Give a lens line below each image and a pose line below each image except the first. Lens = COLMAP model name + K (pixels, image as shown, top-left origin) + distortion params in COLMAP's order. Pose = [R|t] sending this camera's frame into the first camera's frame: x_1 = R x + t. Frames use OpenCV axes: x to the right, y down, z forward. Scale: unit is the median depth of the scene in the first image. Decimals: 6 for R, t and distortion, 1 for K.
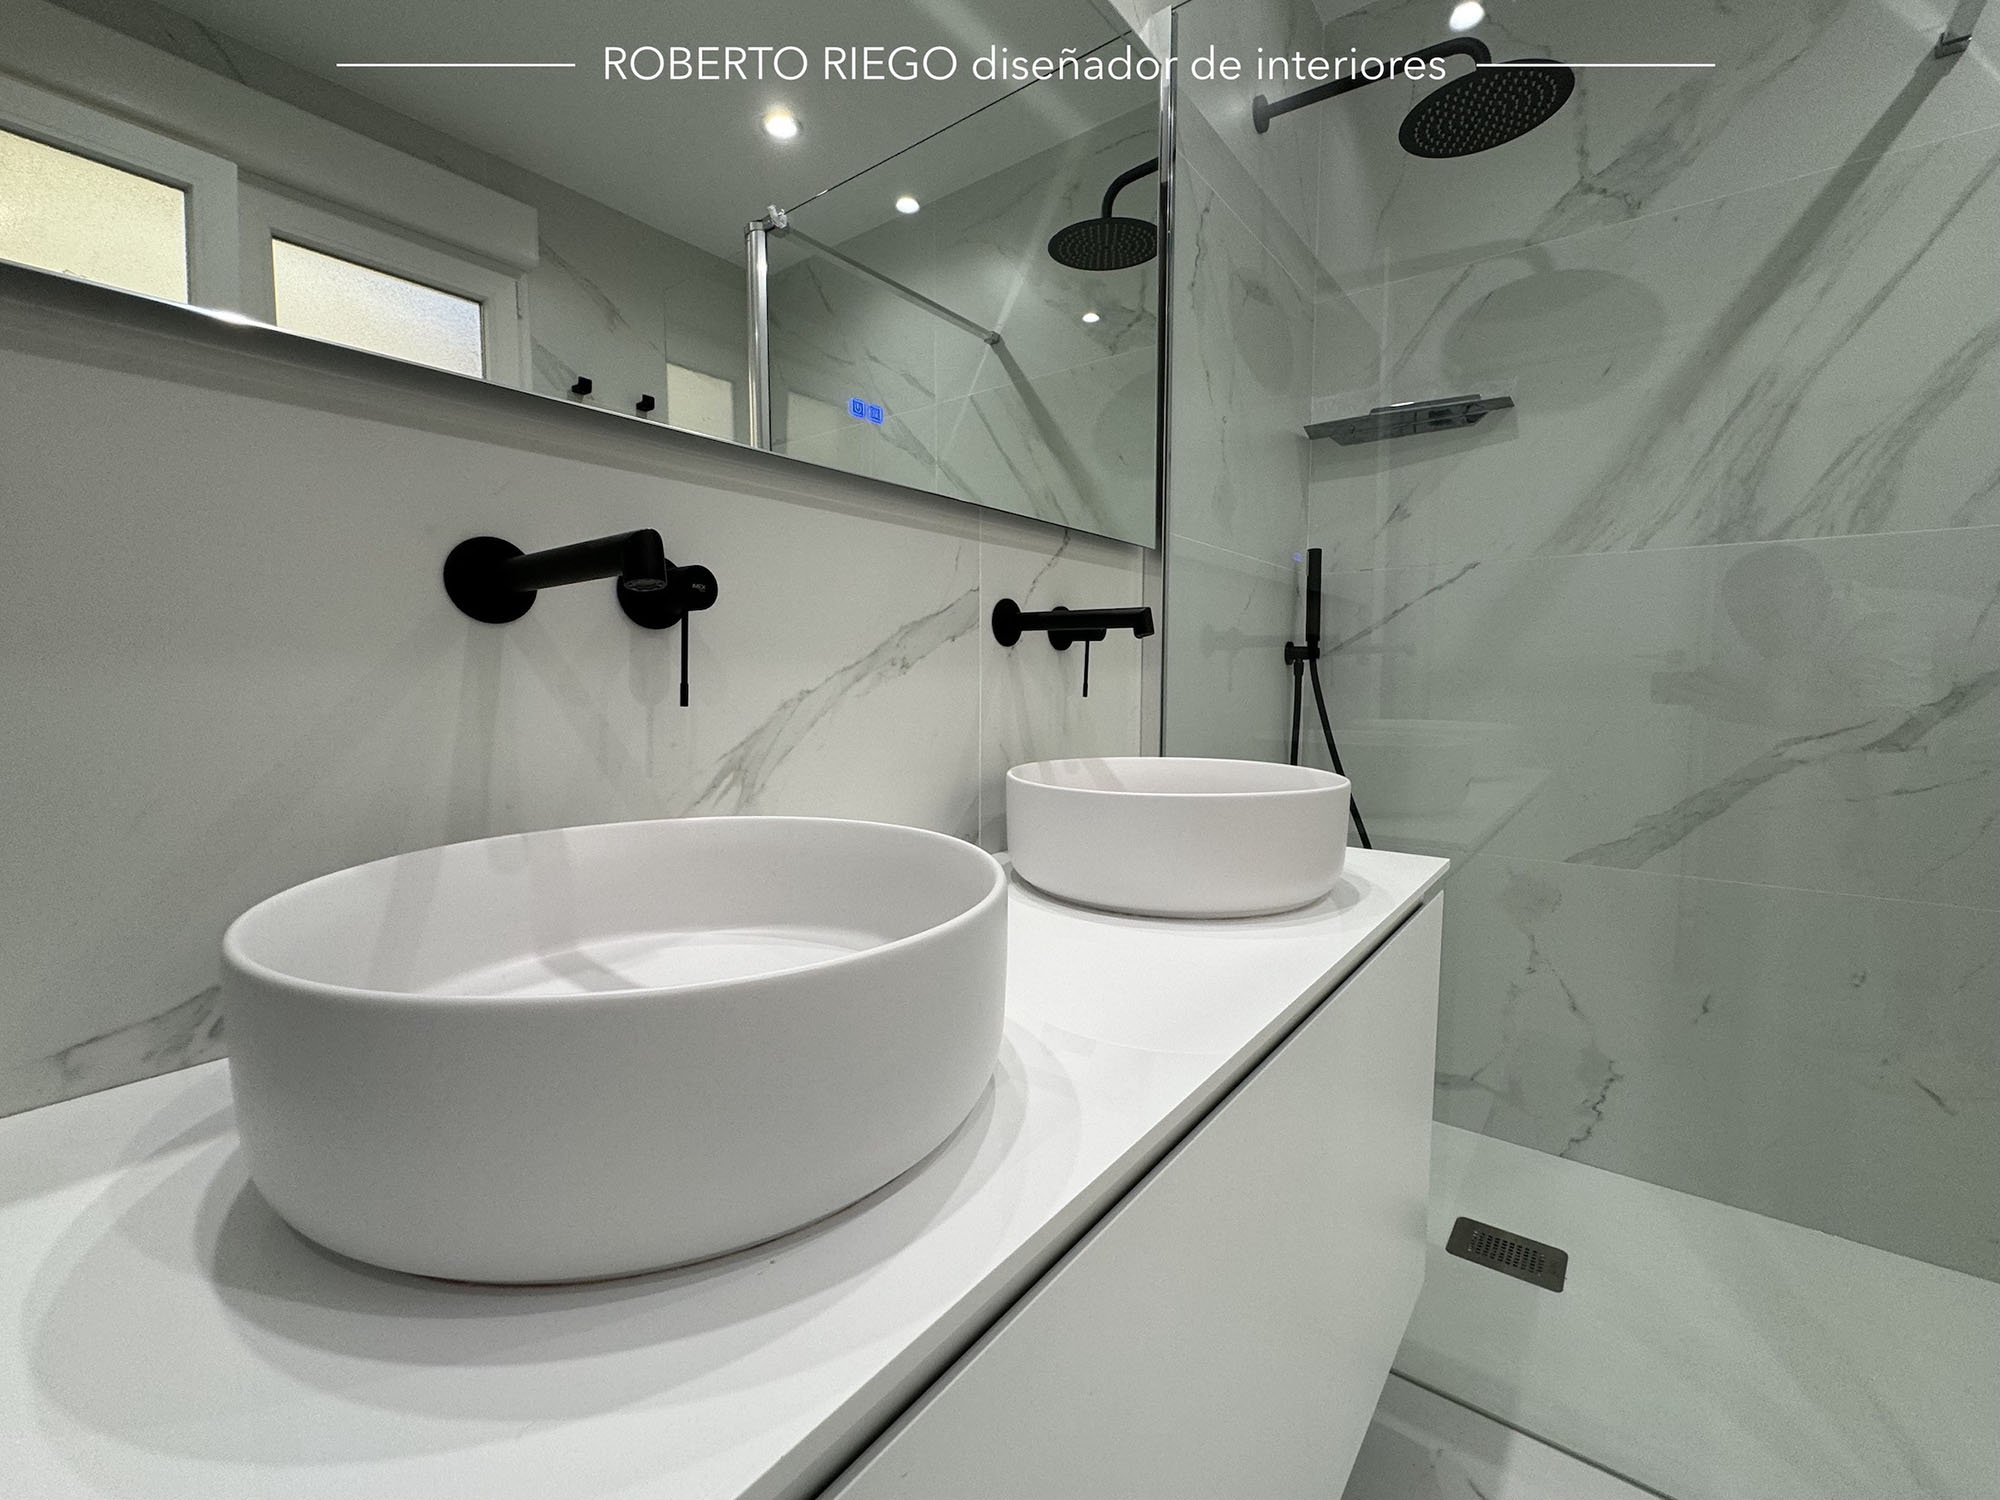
lens RADIAL K [[858.7, 0, 998.6], [0, 858.7, 748.4], [0, 0, 1]] dist [0.000795, 0.000344]
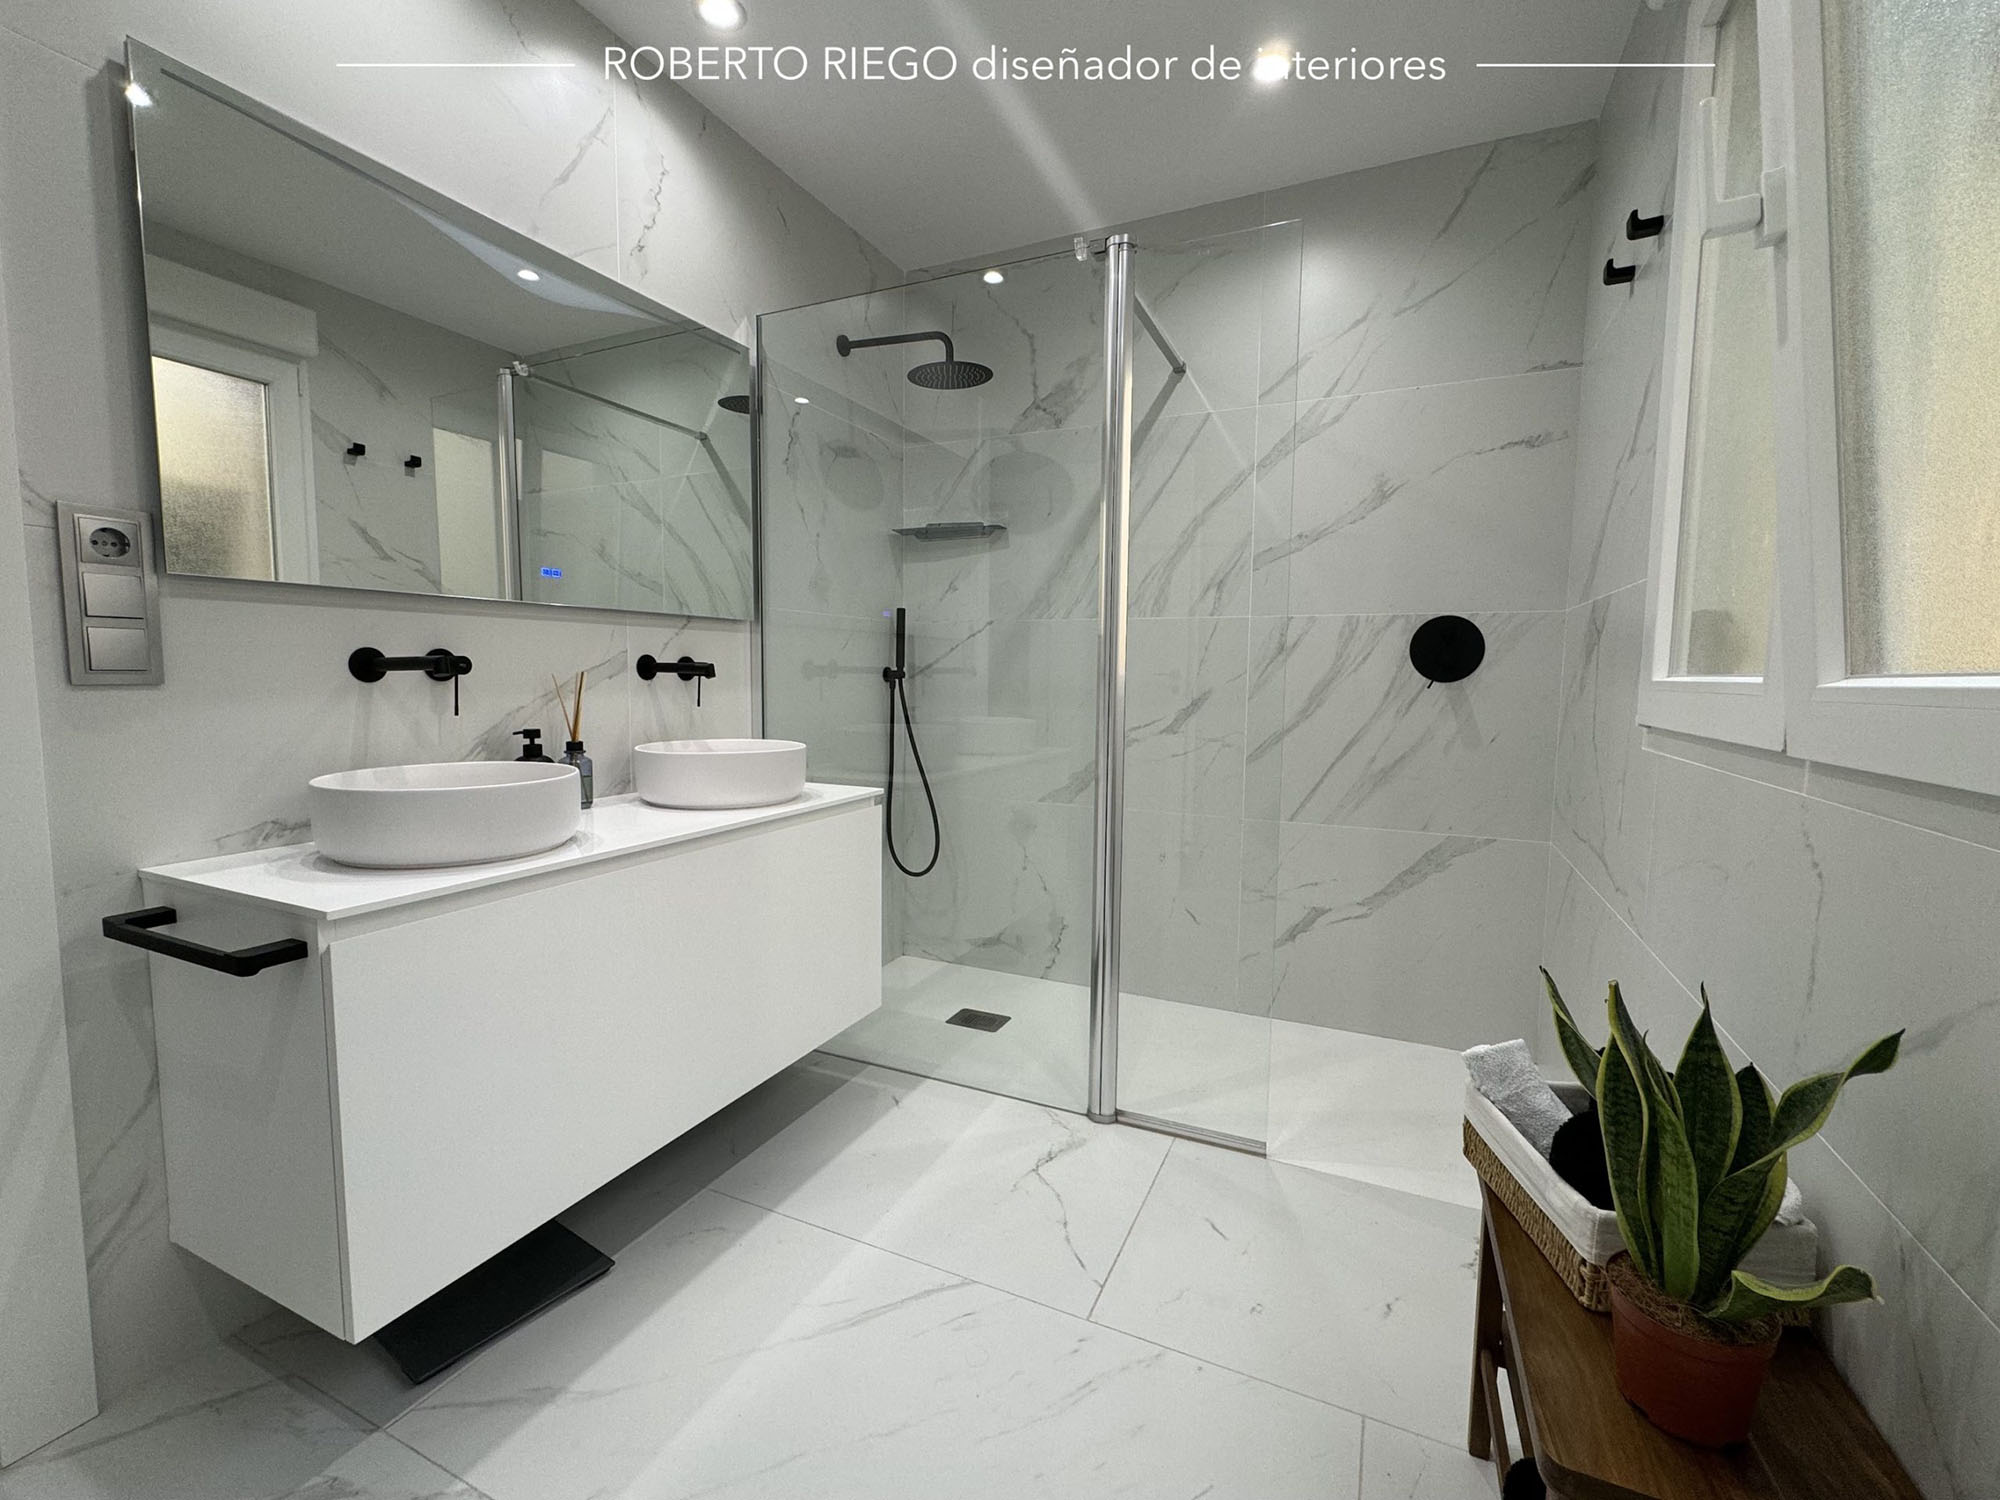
lens RADIAL K [[858.7, 0, 998.6], [0, 858.7, 748.5], [0, 0, 1]] dist [0.000795, 0.000344]
pose [[0.976021, -0.010858, 0.217406, 0.231663], [0.009416, 0.999926, 0.007671, 0.014926], [-0.217474, -0.005440, 0.976051, -0.658051]]
